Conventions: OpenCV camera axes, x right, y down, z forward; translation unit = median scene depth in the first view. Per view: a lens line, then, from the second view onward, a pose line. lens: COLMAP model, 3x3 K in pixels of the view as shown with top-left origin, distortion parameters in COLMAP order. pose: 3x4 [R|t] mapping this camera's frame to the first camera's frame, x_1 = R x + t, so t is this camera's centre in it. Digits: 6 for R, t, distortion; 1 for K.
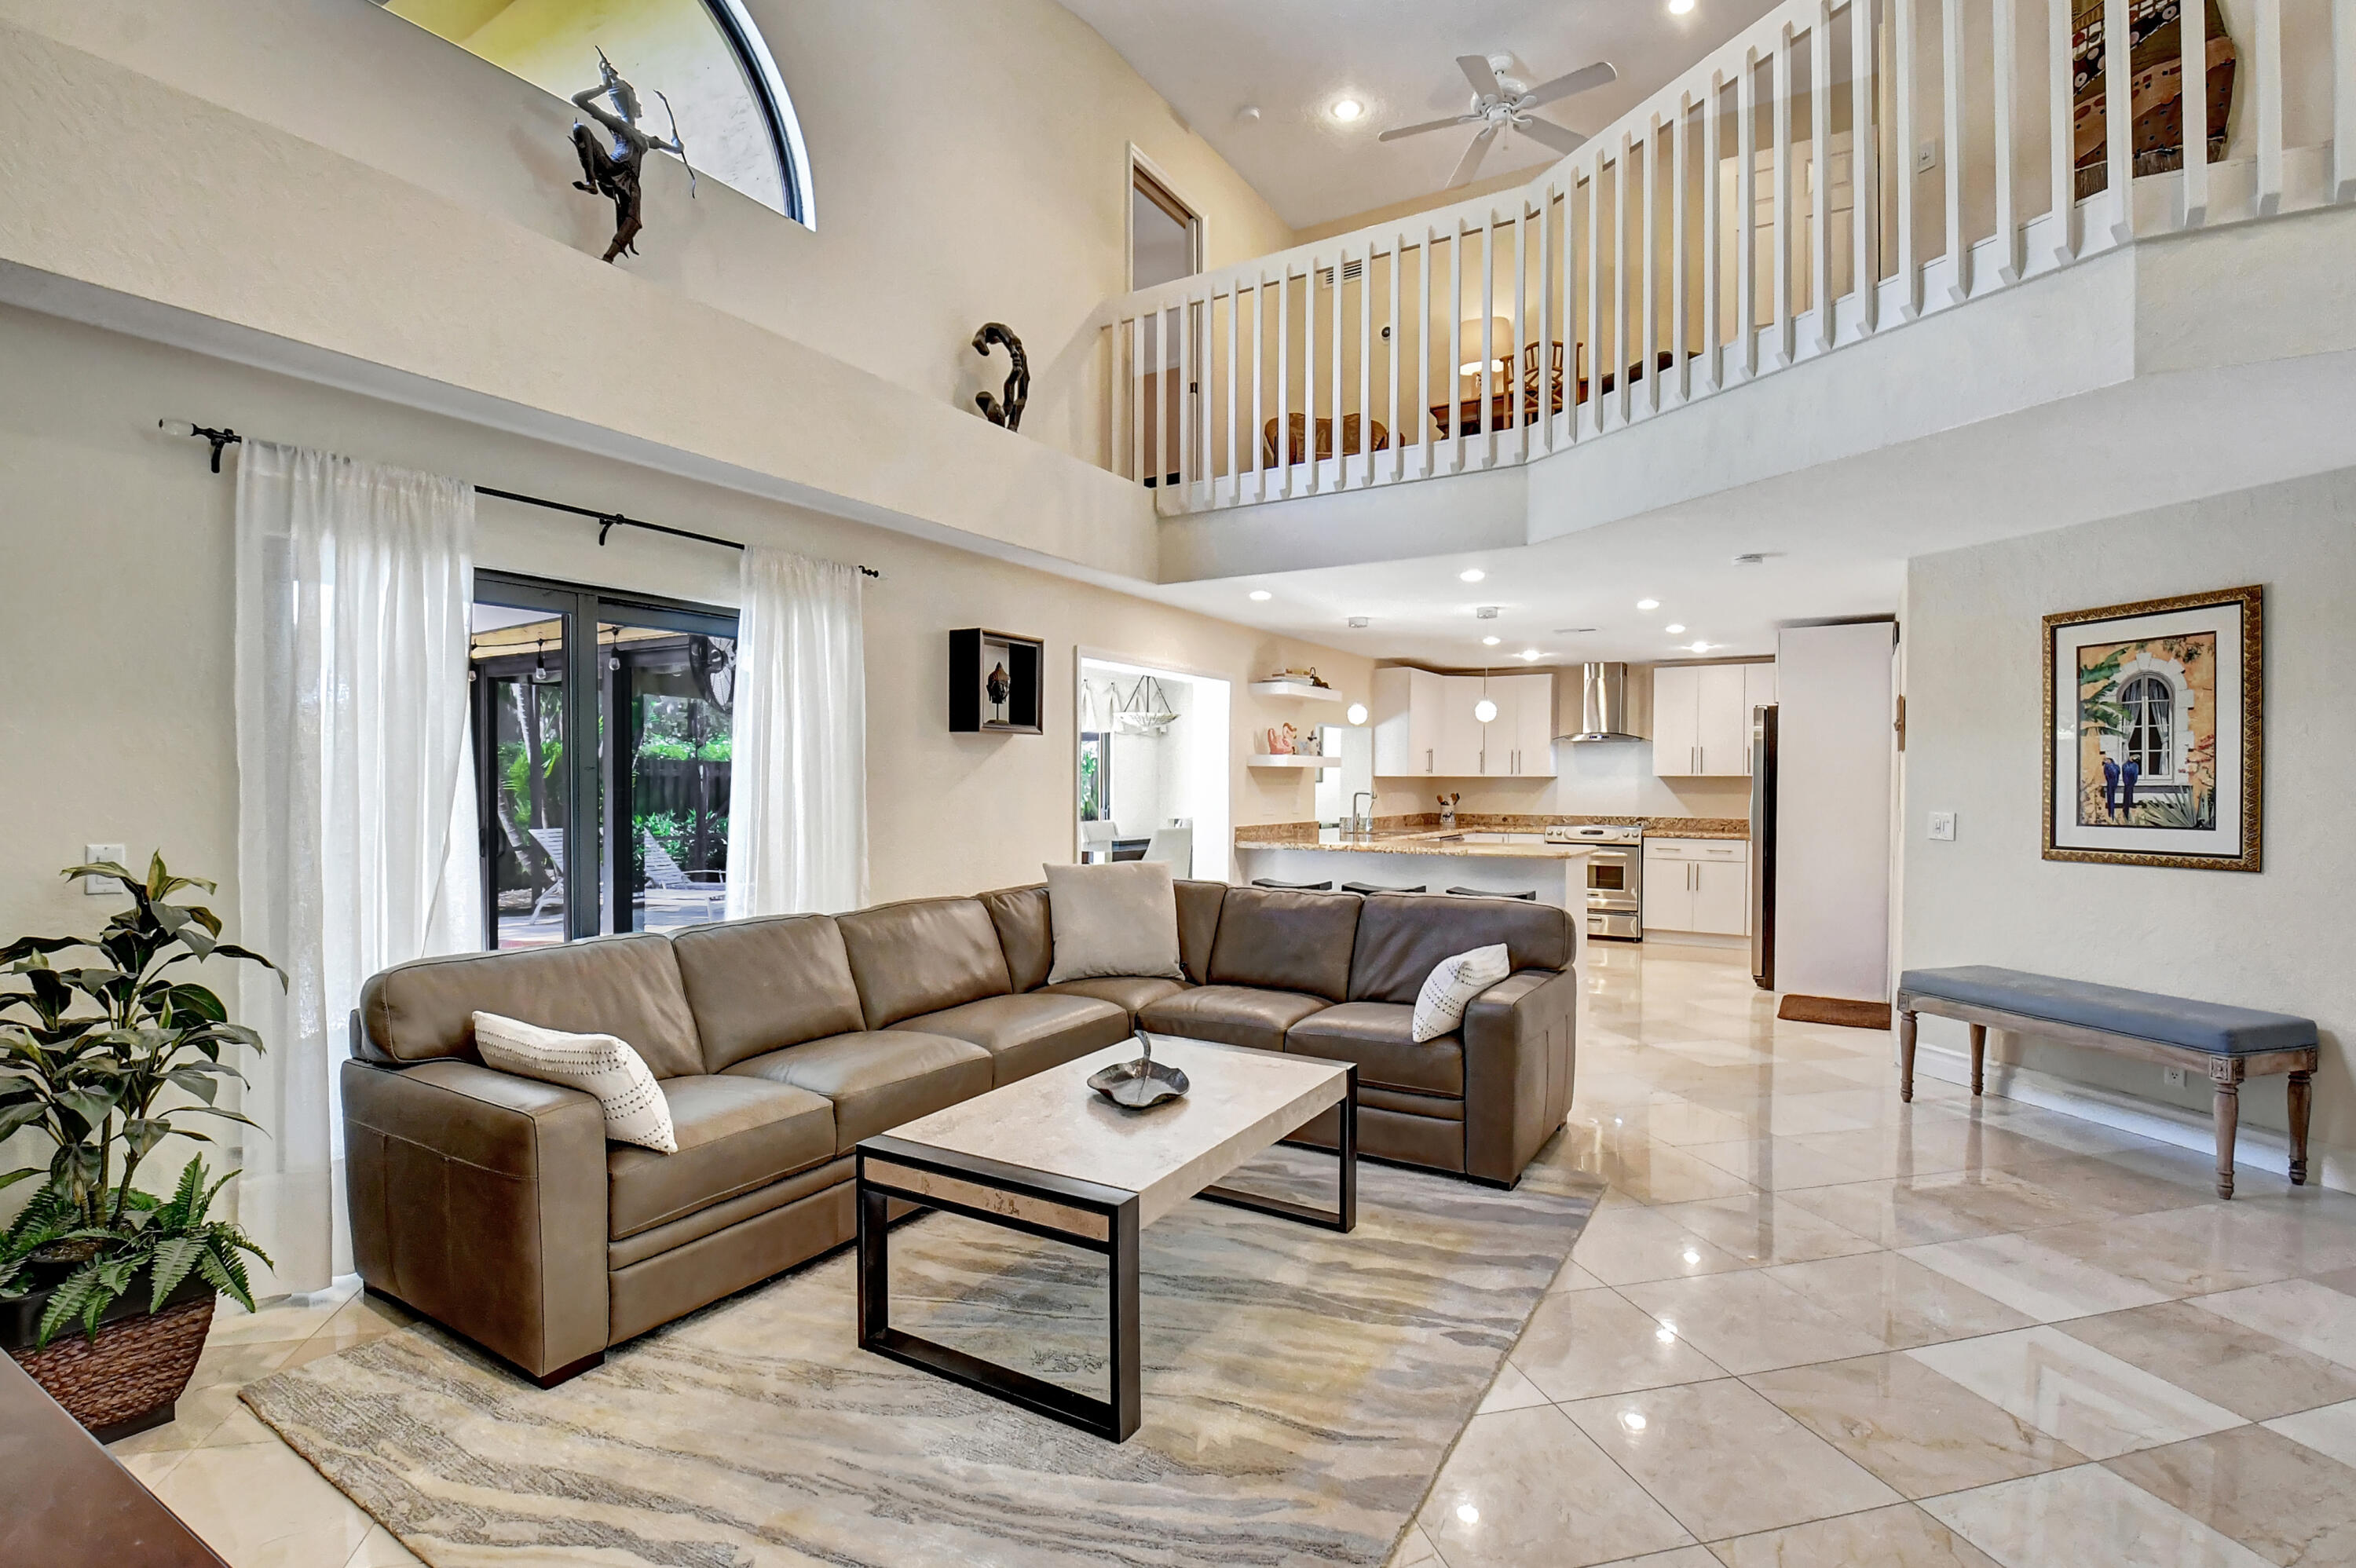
lens RADIAL K [[1099.8, 0, 1184.0], [0, 1099.8, 795.2], [0, 0, 1]] dist [0.024568, -0.059898]
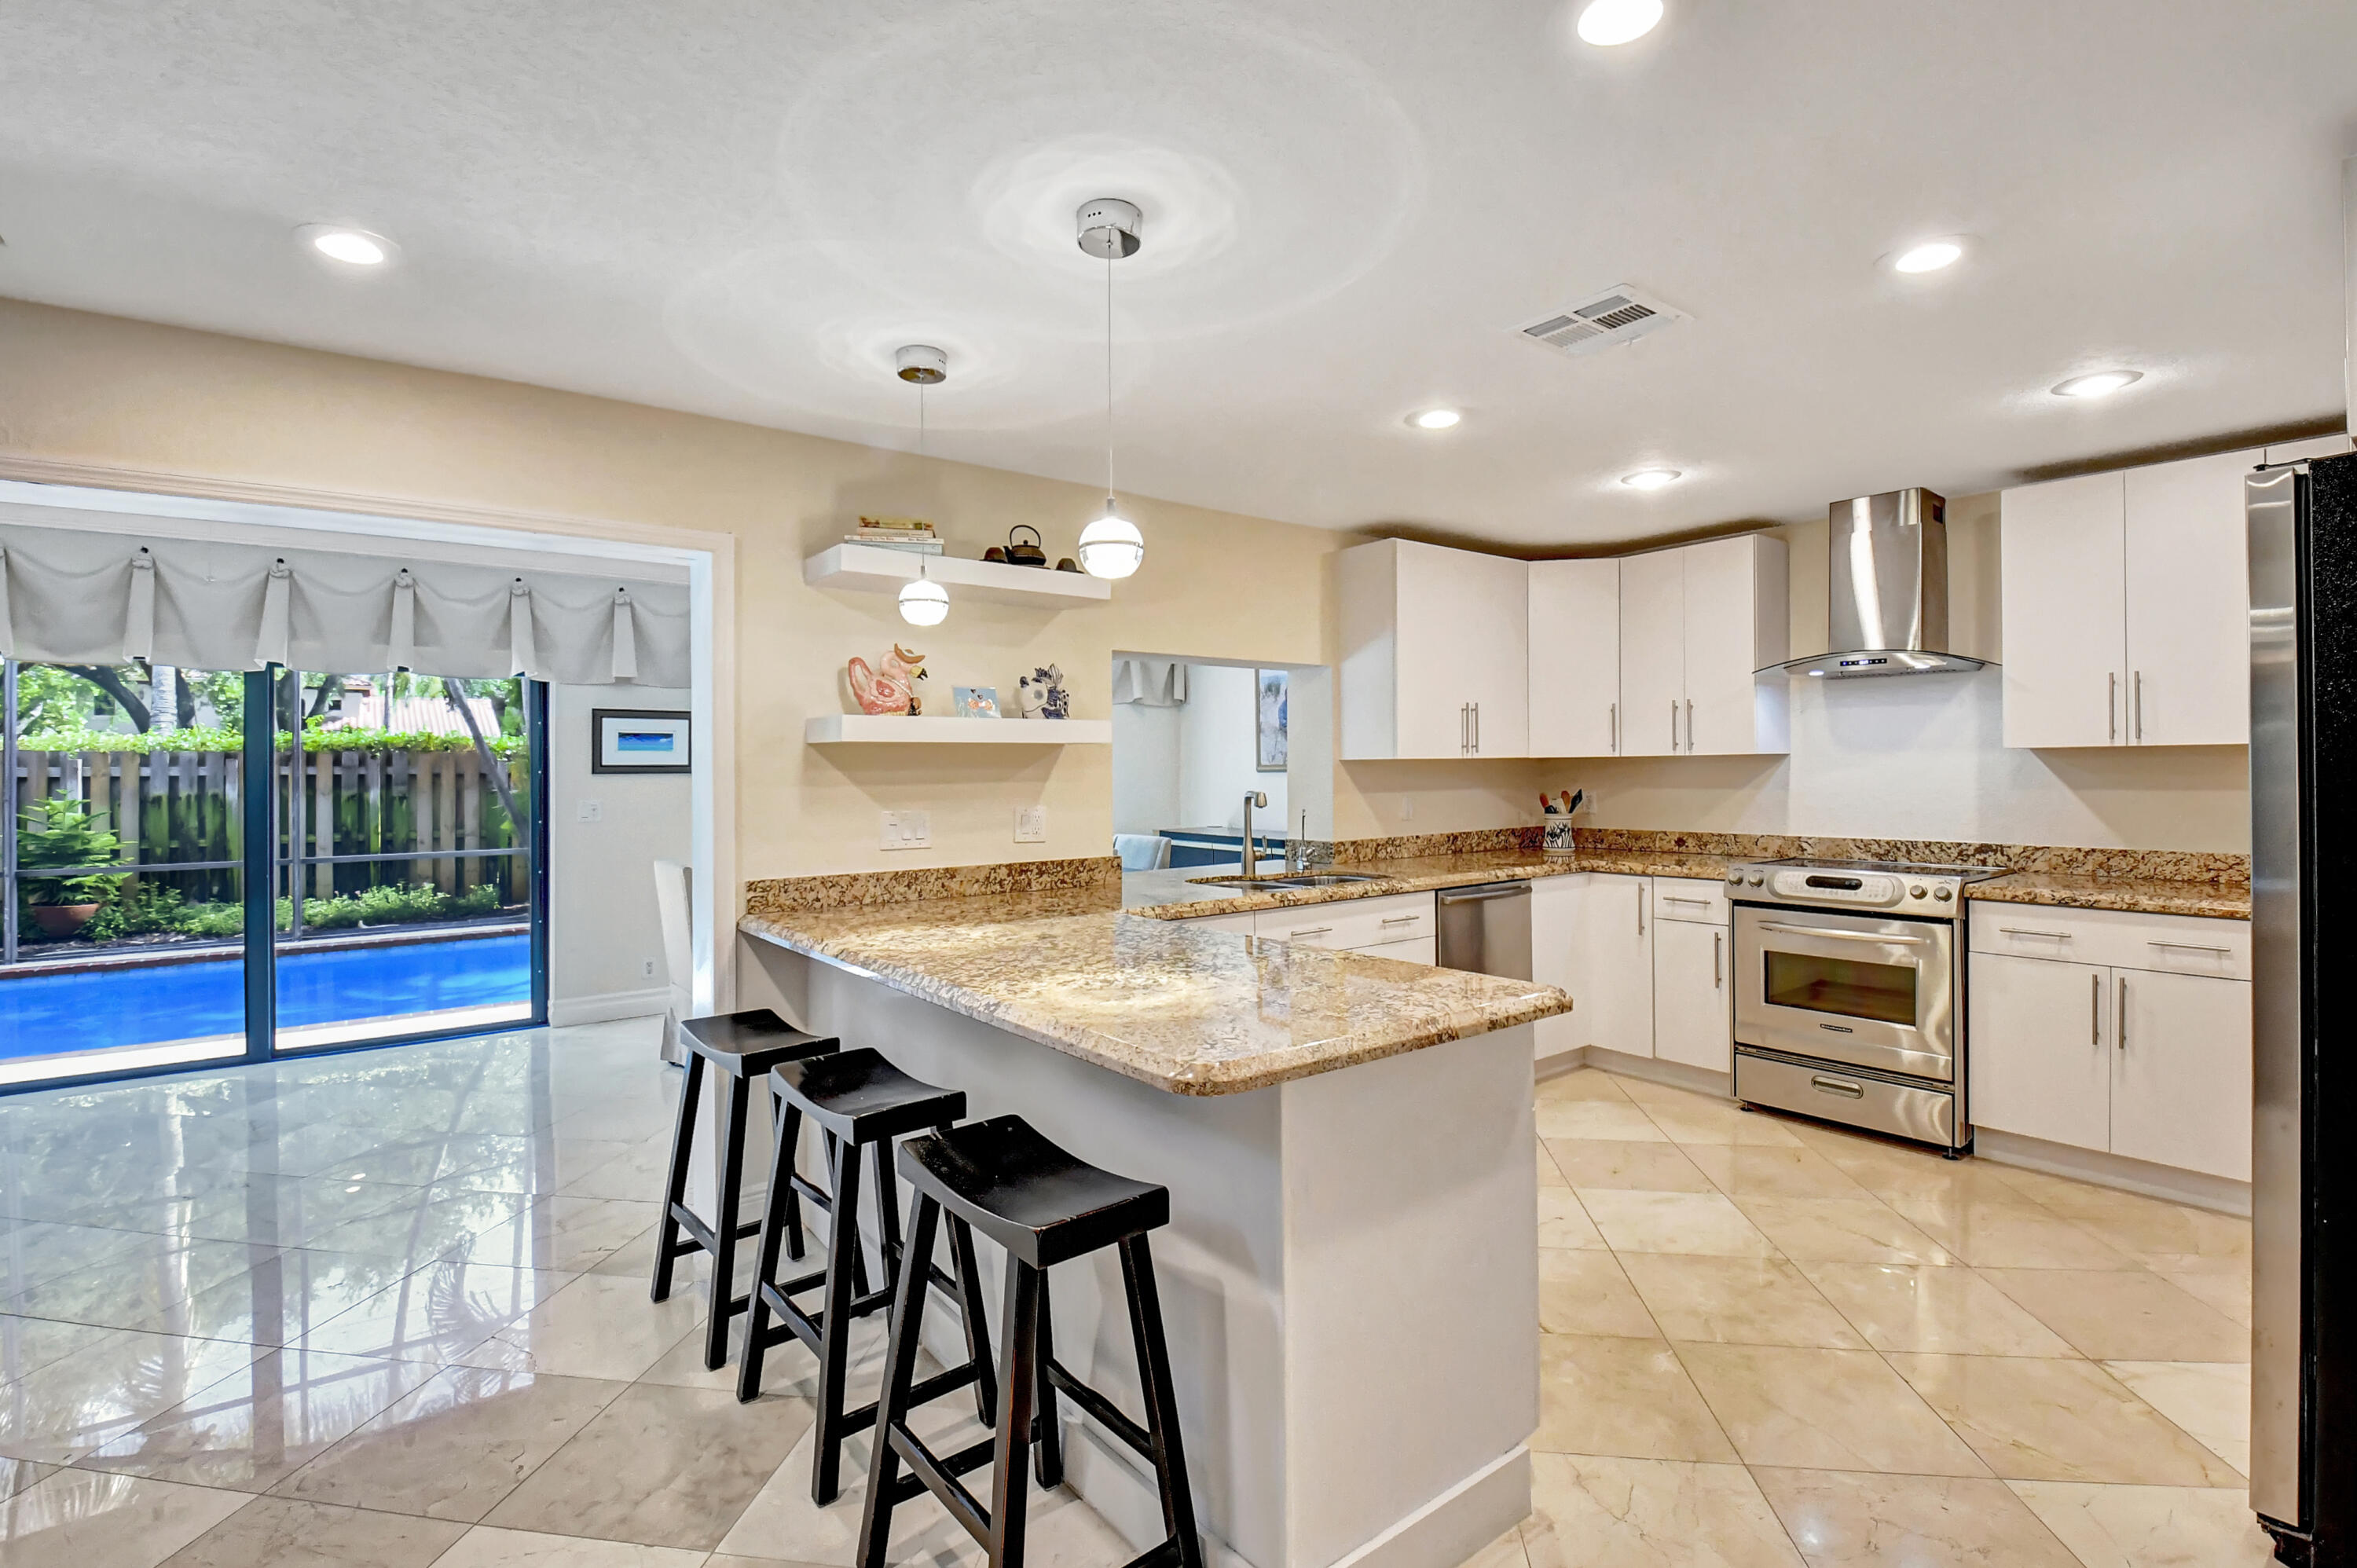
lens RADIAL K [[1060.4, 0, 1166.7], [0, 1060.4, 771.2], [0, 0, 1]] dist [0.001982, -0.015226]
pose [[0.927659, -0.015207, -0.373119, 0.524550], [0.010800, 0.999845, -0.013900, -0.011656], [0.373273, 0.008865, 0.927679, 0.964439]]
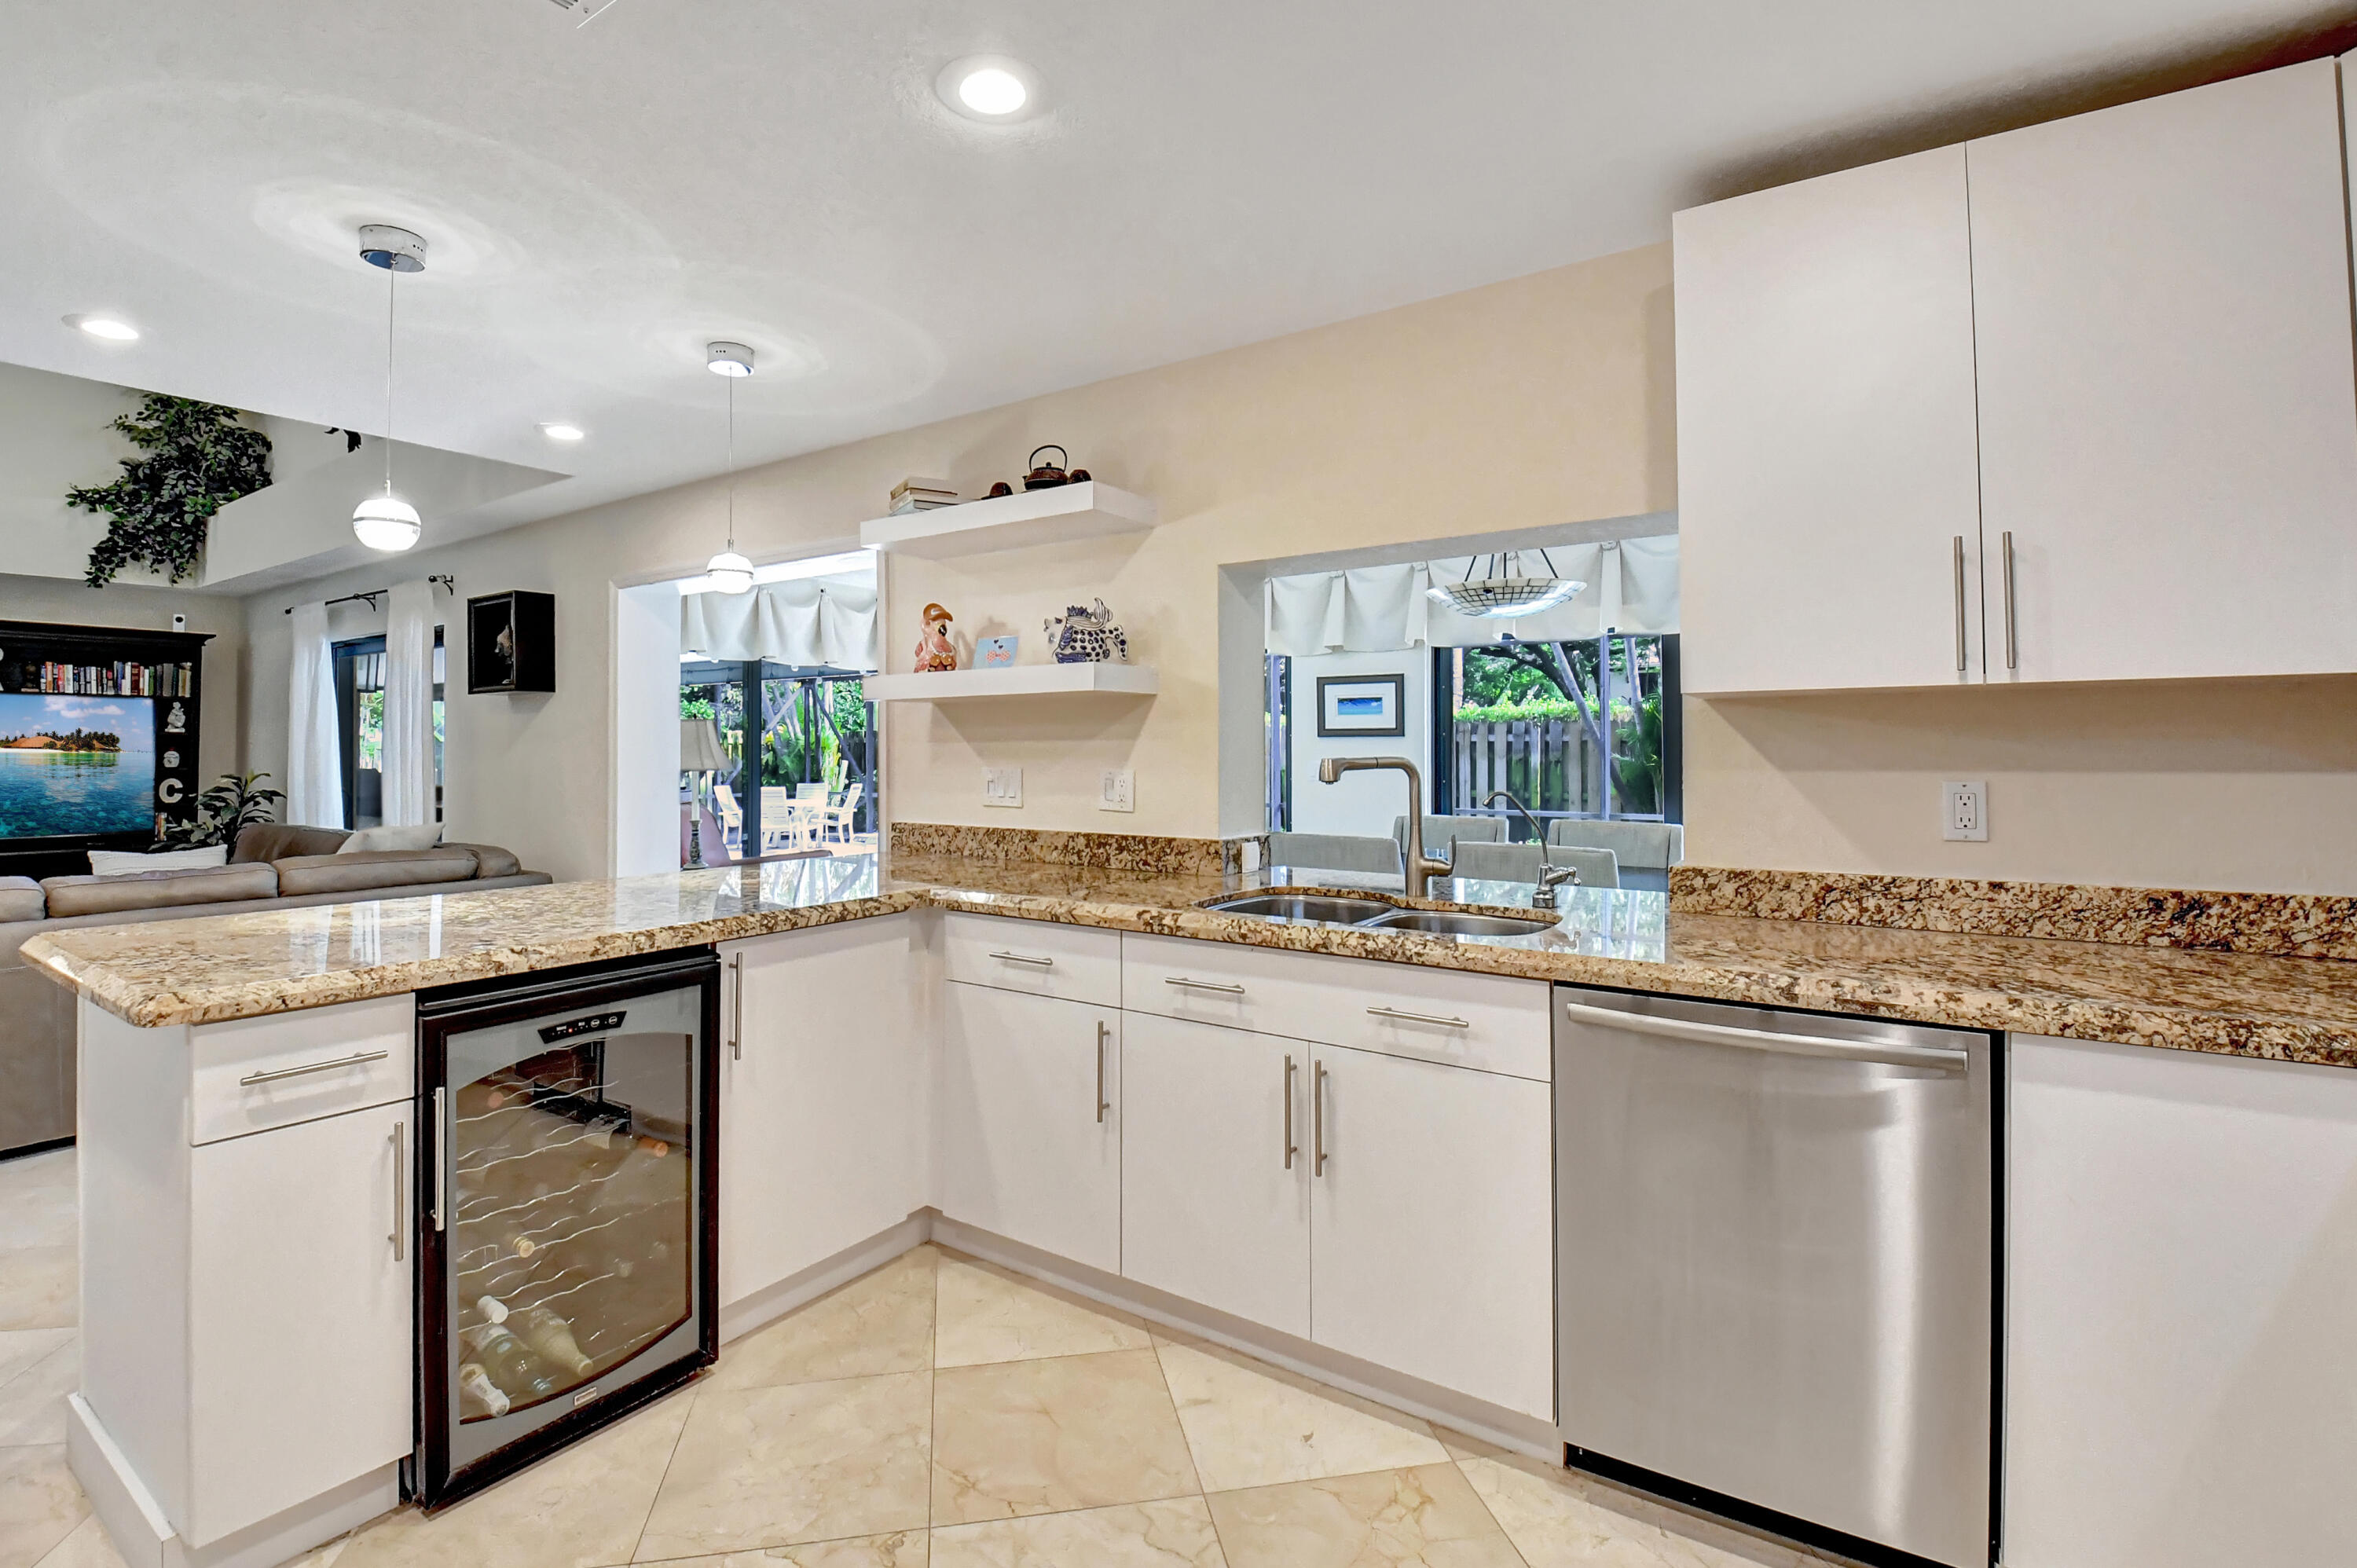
lens RADIAL K [[1060.4, 0, 1166.7], [0, 1060.4, 771.2], [0, 0, 1]] dist [0.001982, -0.015226]
pose [[-0.055800, 0.013190, -0.998355, 0.780217], [-0.012242, 0.999829, 0.013893, -0.006086], [0.998367, 0.012997, -0.055629, 1.674631]]
